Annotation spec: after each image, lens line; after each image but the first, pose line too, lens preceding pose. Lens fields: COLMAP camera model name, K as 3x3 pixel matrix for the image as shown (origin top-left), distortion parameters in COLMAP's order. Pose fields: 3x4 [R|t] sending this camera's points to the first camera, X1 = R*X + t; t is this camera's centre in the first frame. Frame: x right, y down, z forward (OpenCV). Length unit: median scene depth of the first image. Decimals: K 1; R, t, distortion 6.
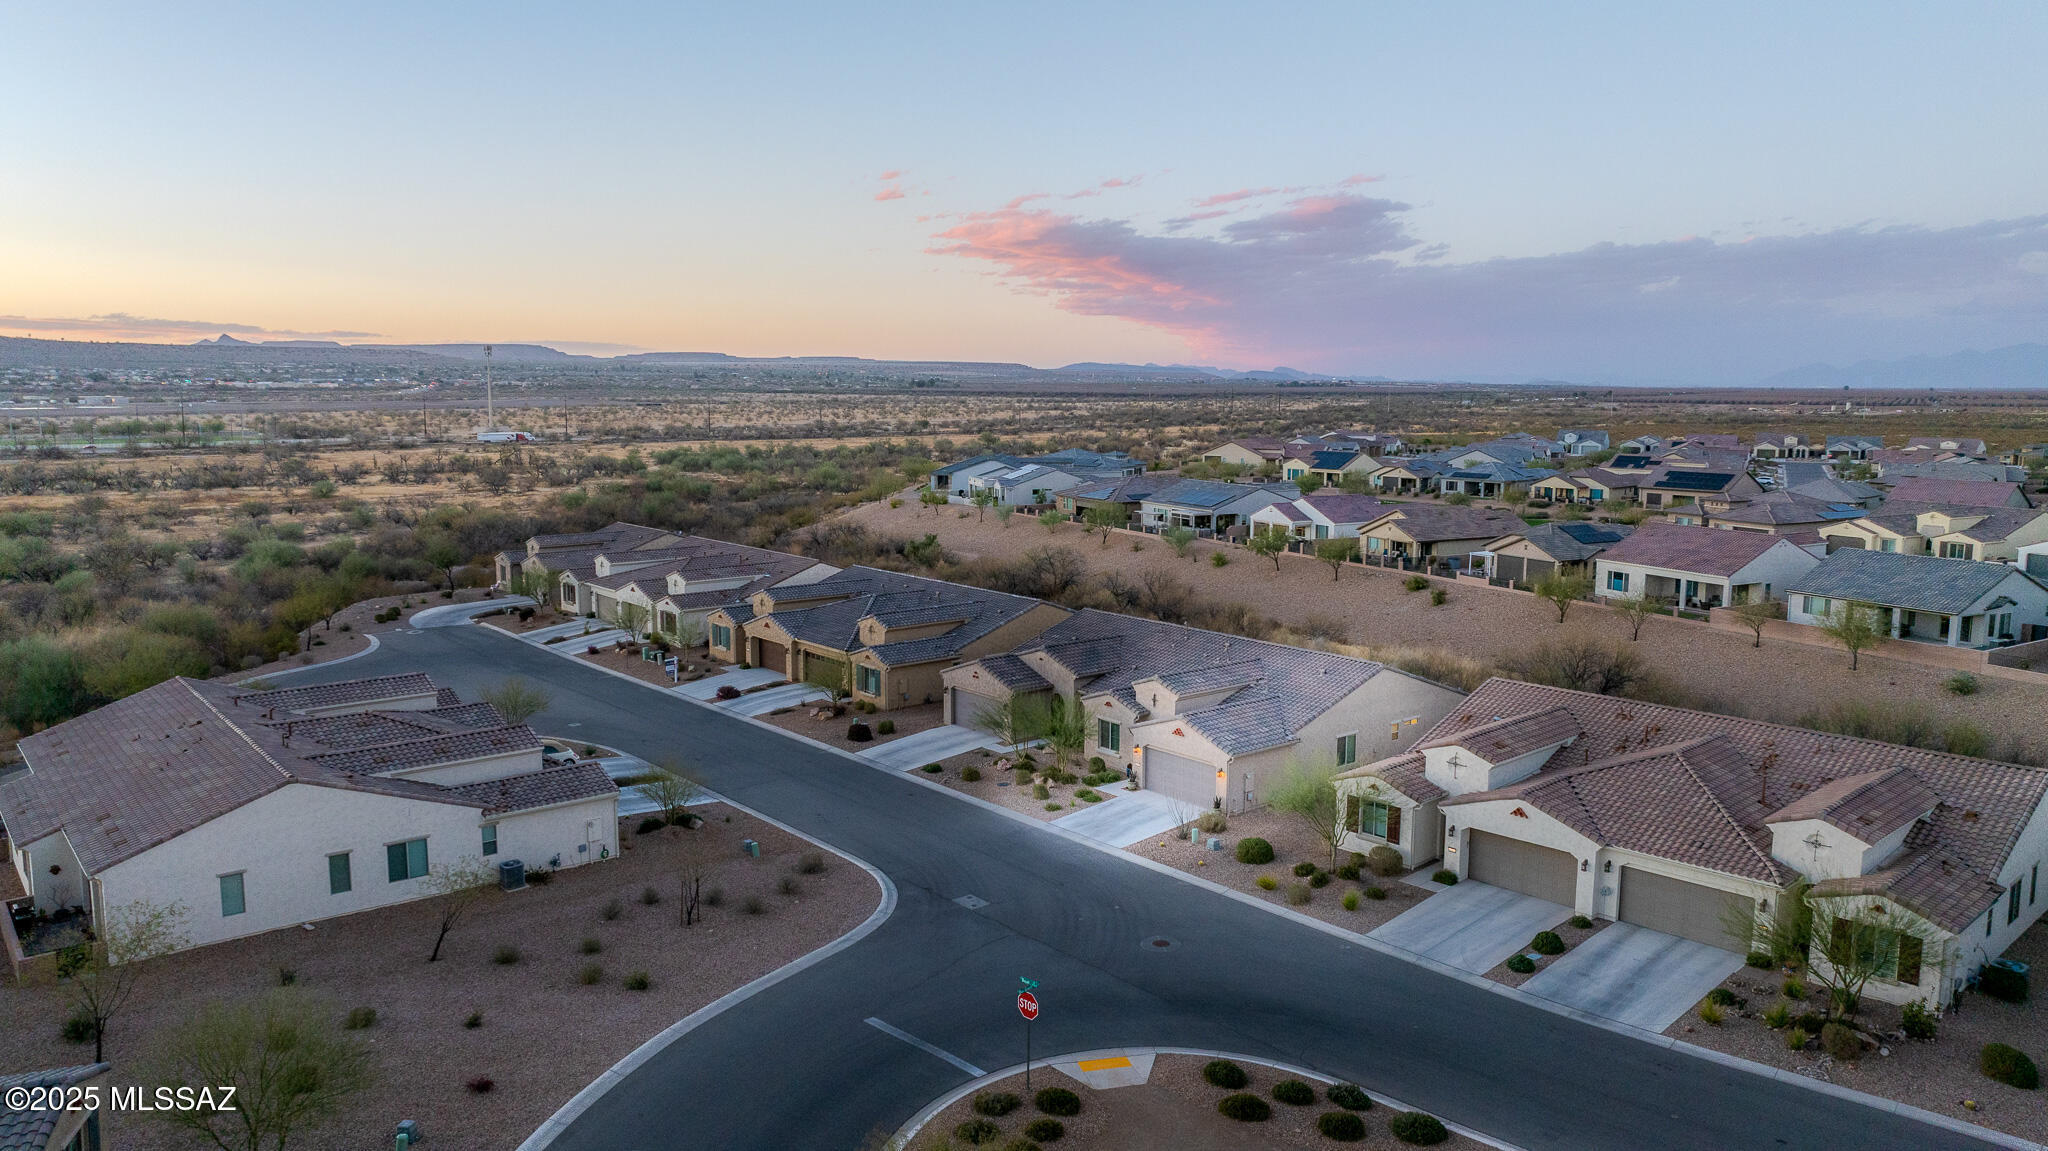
lens RADIAL K [[1508.5, 0, 1024.0], [0, 1508.5, 575.5], [0, 0, 1]] dist [-0.008119, -0.007995]
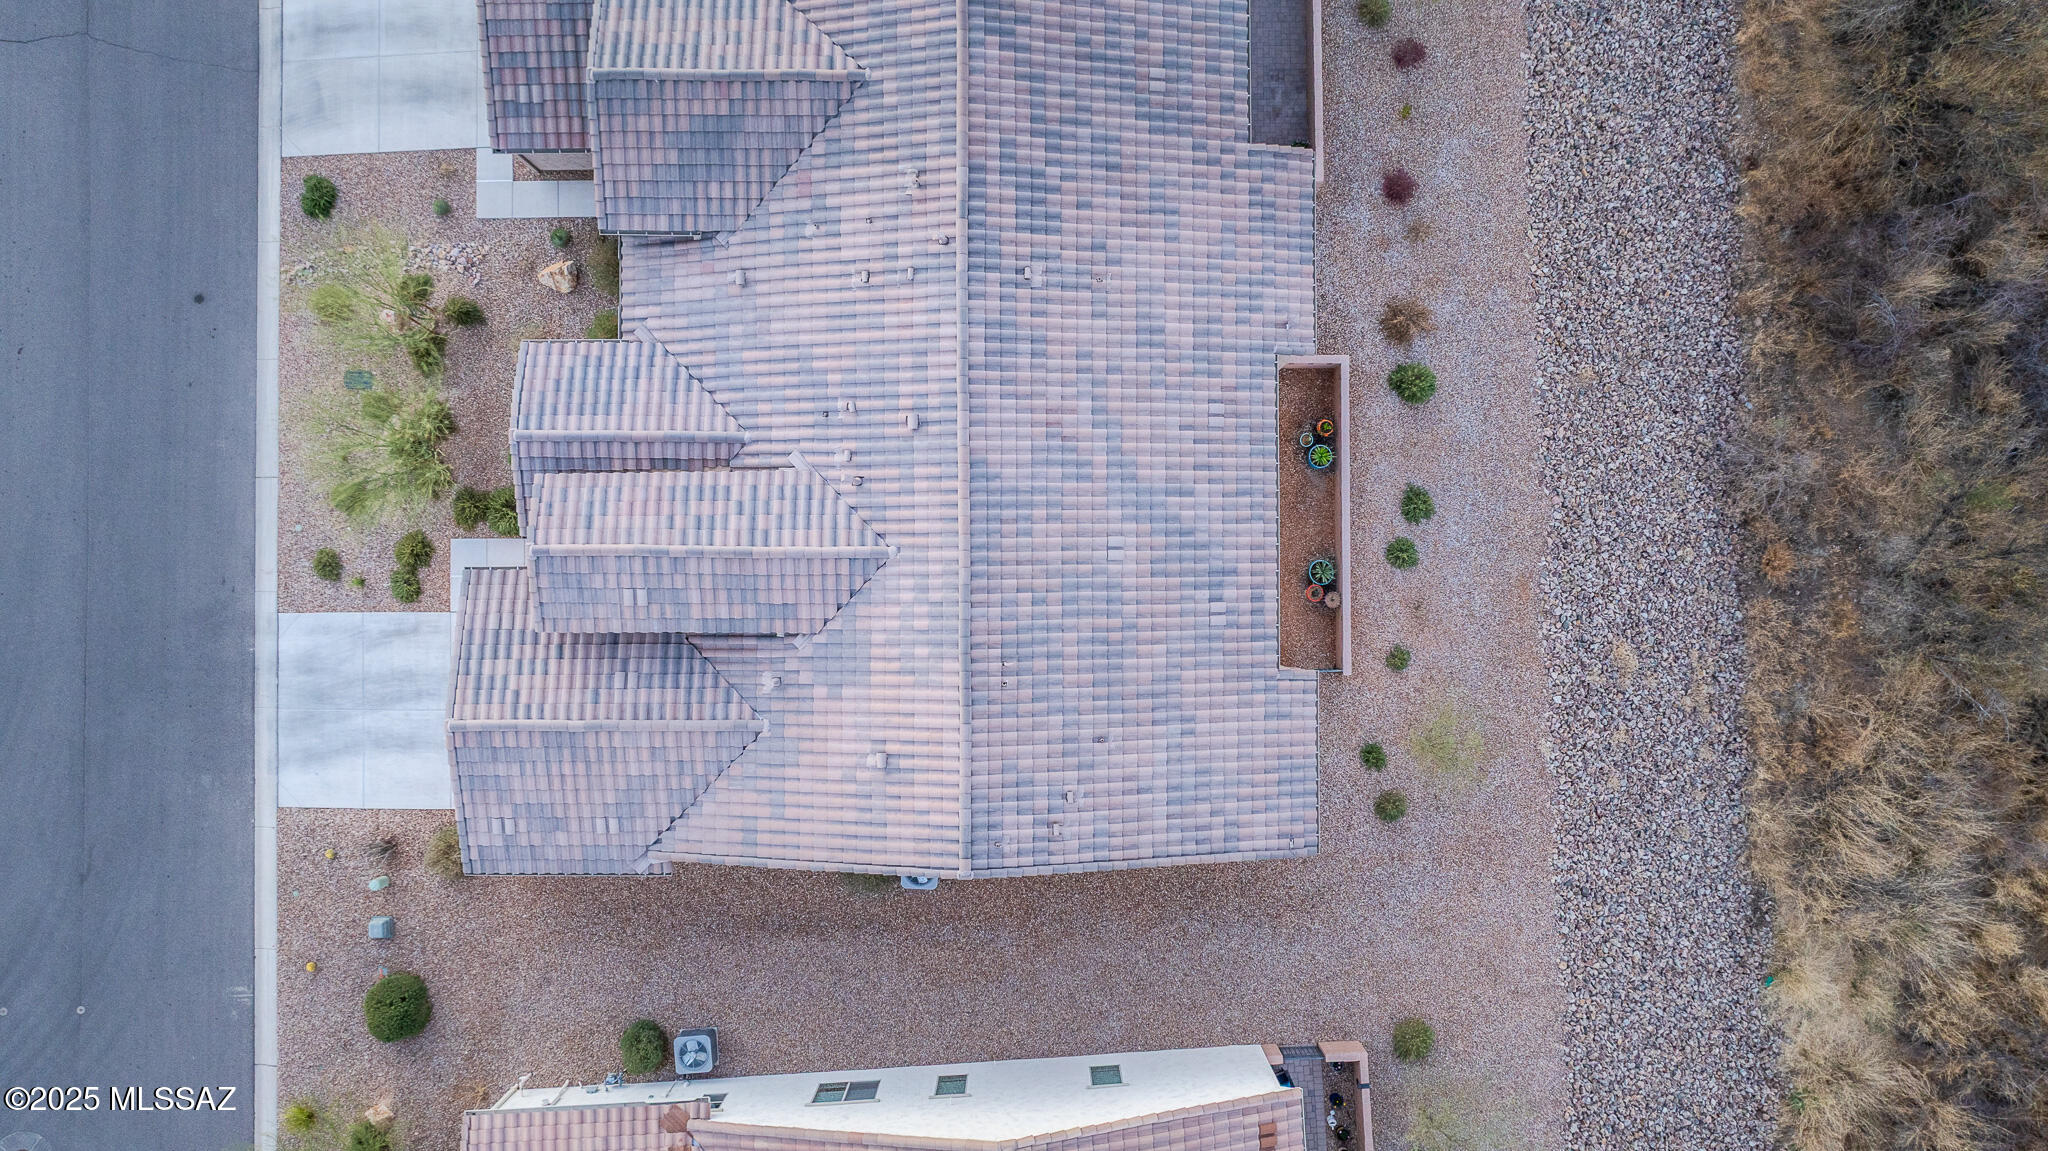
lens RADIAL K [[1508.5, 0, 1024.0], [0, 1508.5, 575.5], [0, 0, 1]] dist [-0.008119, -0.007995]
pose [[0.765562, 0.643102, -0.018288, 0.180176], [-0.064914, 0.105493, 0.992299, -0.318853], [0.640079, -0.758479, 0.122508, 0.900194]]
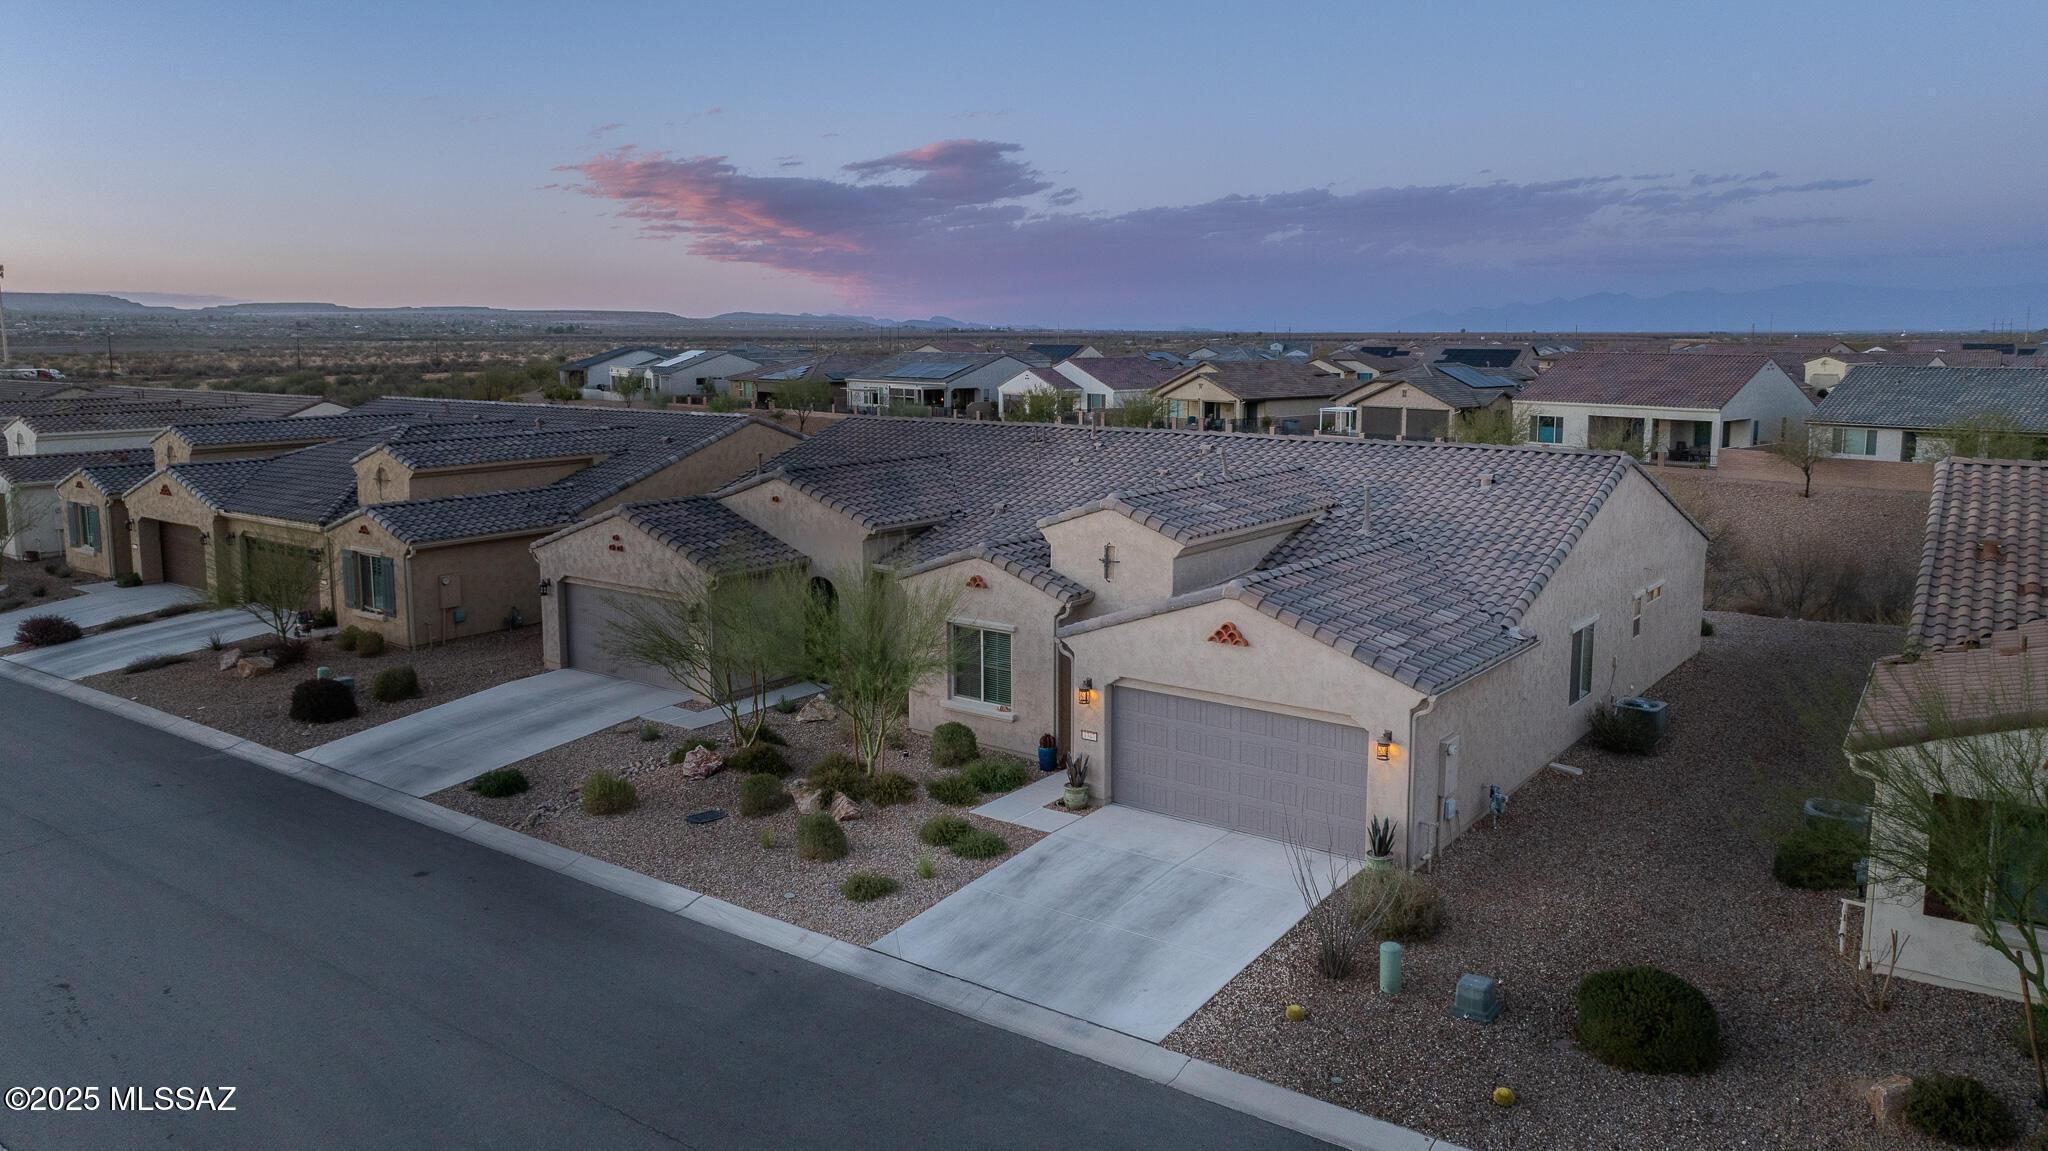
lens RADIAL K [[1508.5, 0, 1024.0], [0, 1508.5, 575.5], [0, 0, 1]] dist [-0.008119, -0.007995]
pose [[0.974366, -0.044273, 0.220567, -0.014272], [0.037962, 0.998742, 0.032770, 0.063768], [-0.221741, -0.023557, 0.974821, 0.559338]]
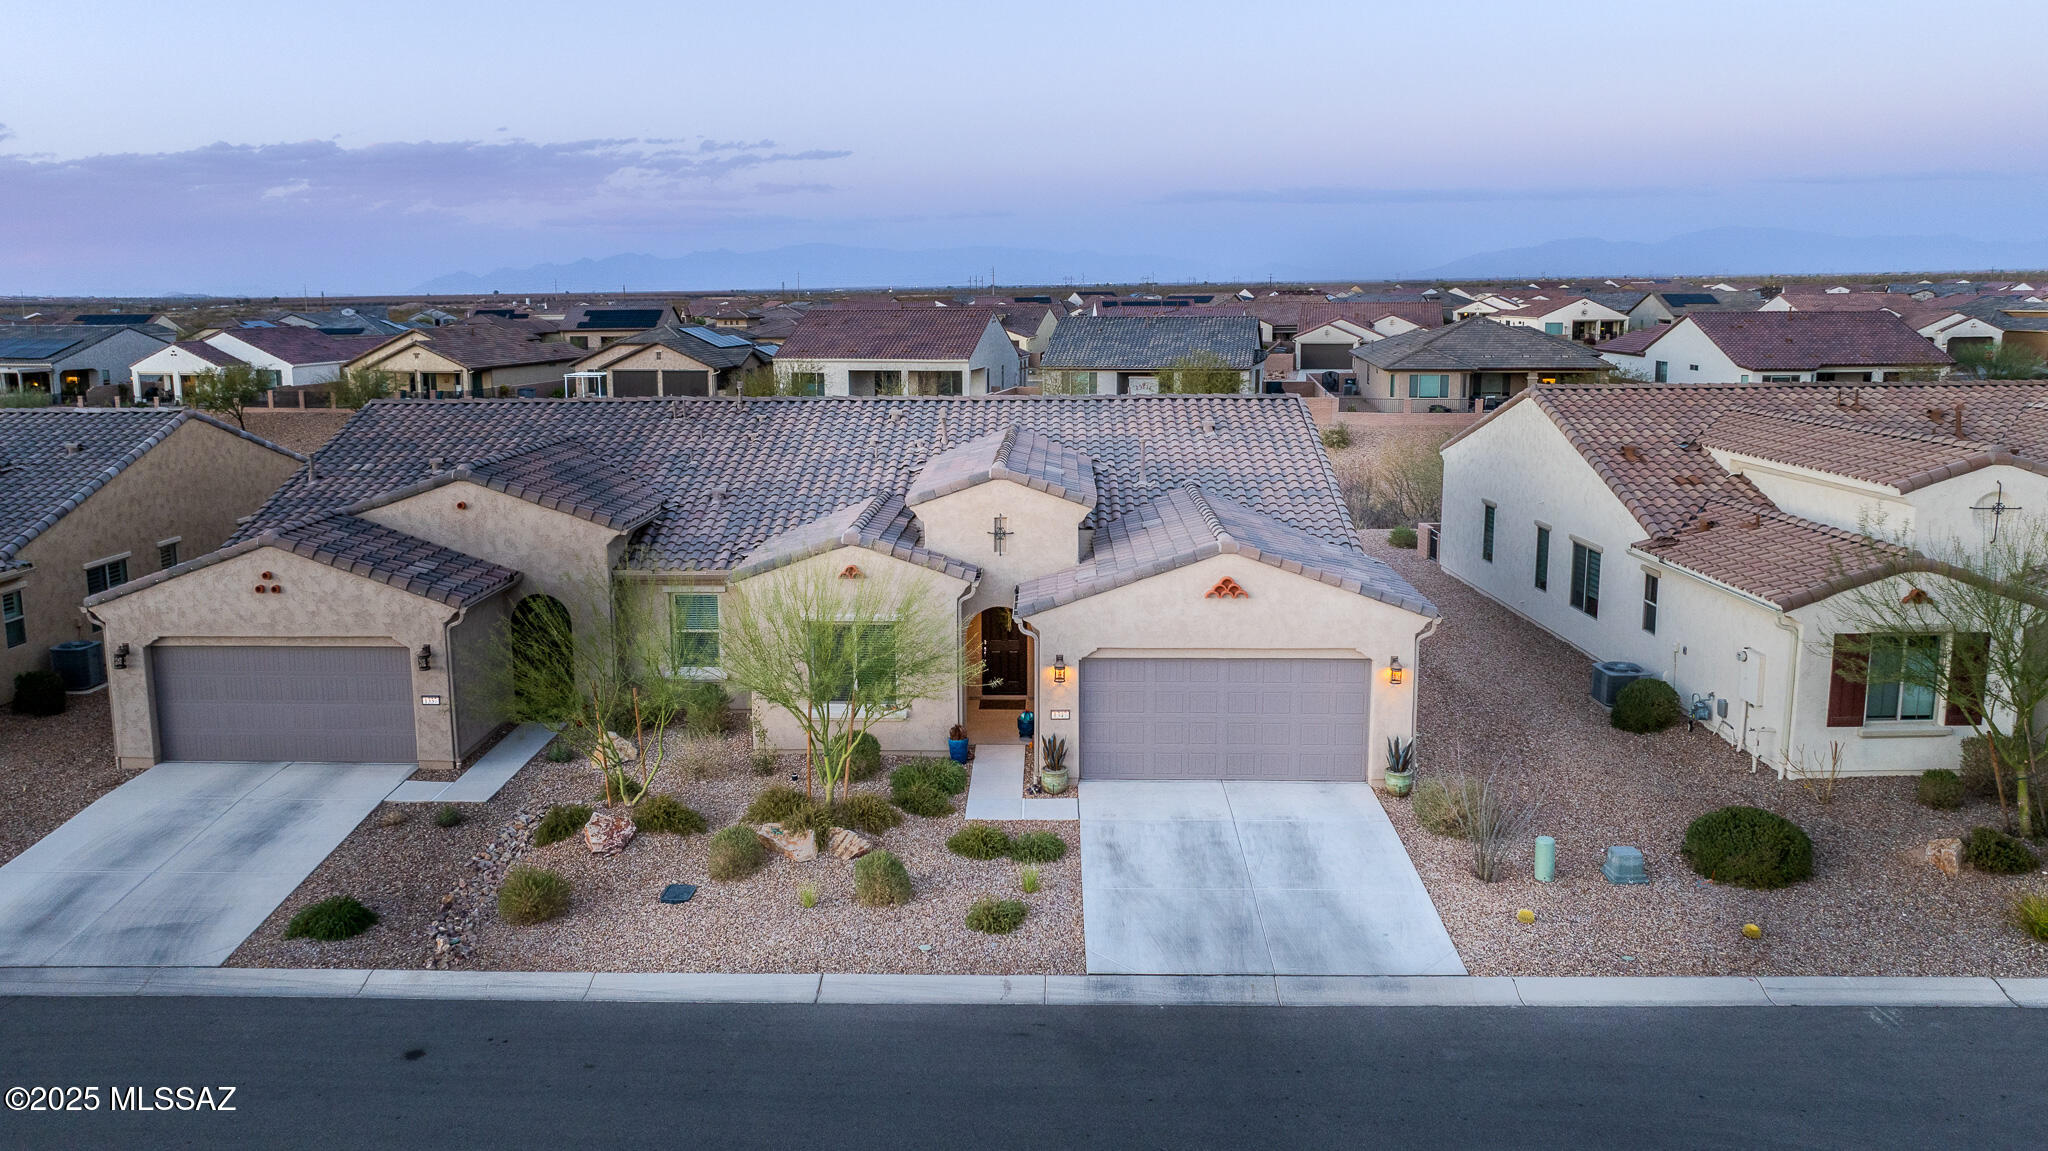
lens RADIAL K [[1522.8, 0, 1024.0], [0, 1522.8, 575.5], [0, 0, 1]] dist [-0.009972, 0.000599]
pose [[0.666704, -0.153893, 0.729261, -0.150433], [0.114821, 0.987978, 0.103517, 0.048785], [-0.736425, 0.014719, 0.676359, 0.658407]]
